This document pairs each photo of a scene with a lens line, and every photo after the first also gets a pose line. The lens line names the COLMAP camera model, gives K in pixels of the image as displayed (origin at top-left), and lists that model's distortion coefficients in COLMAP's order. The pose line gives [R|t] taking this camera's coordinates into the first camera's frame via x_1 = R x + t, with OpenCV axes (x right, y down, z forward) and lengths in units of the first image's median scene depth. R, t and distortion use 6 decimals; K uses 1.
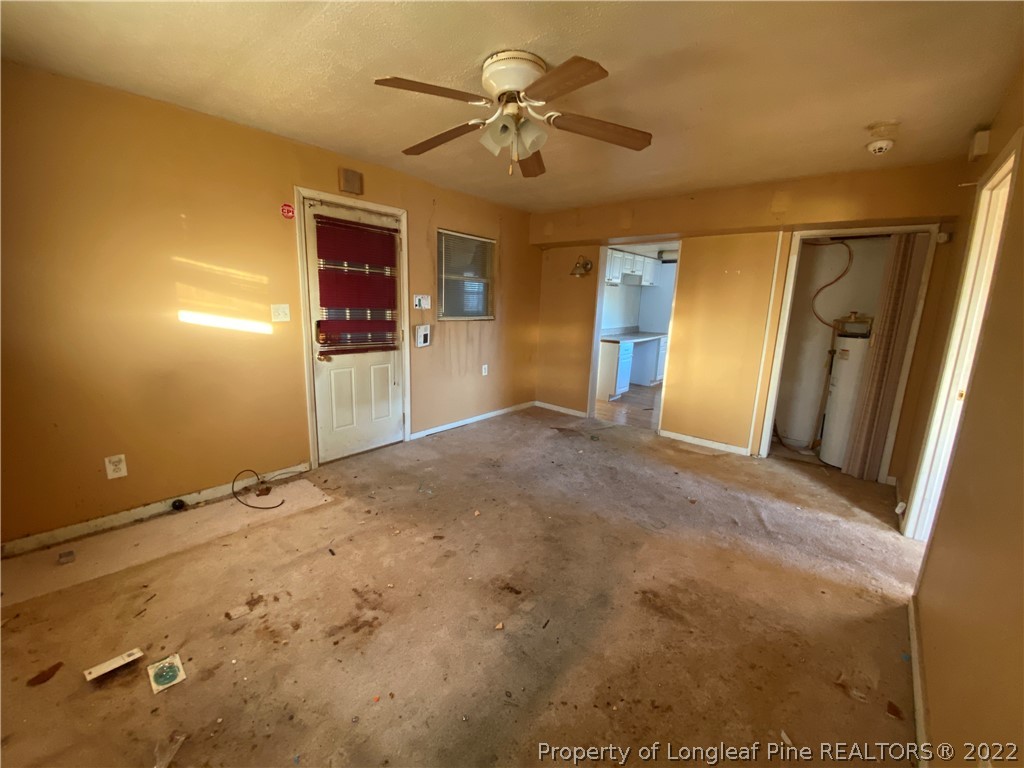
lens RADIAL K [[403.7, 0, 508.8], [0, 403.7, 378.9], [0, 0, 1]] dist [0.030066, -0.000290]
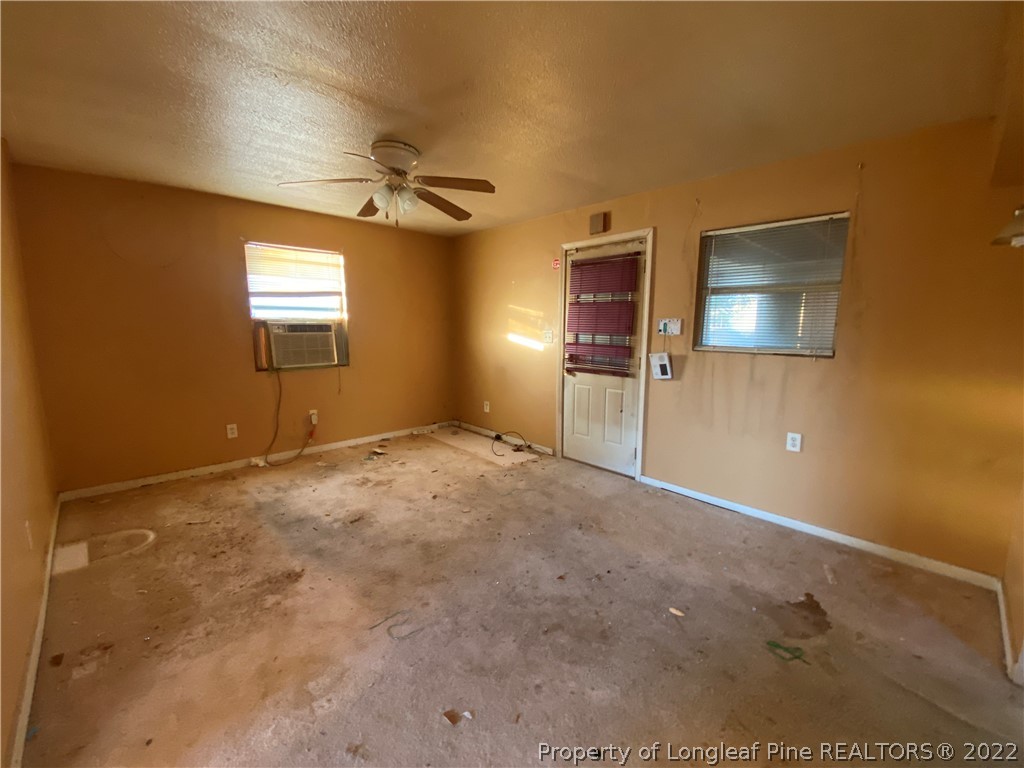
lens RADIAL K [[403.7, 0, 508.8], [0, 403.7, 378.9], [0, 0, 1]] dist [0.030066, -0.000290]
pose [[-0.089323, 0.107246, -0.990212, 0.761648], [-0.192179, 0.973648, 0.122788, -0.143703], [0.977286, 0.201265, -0.066359, 0.869072]]
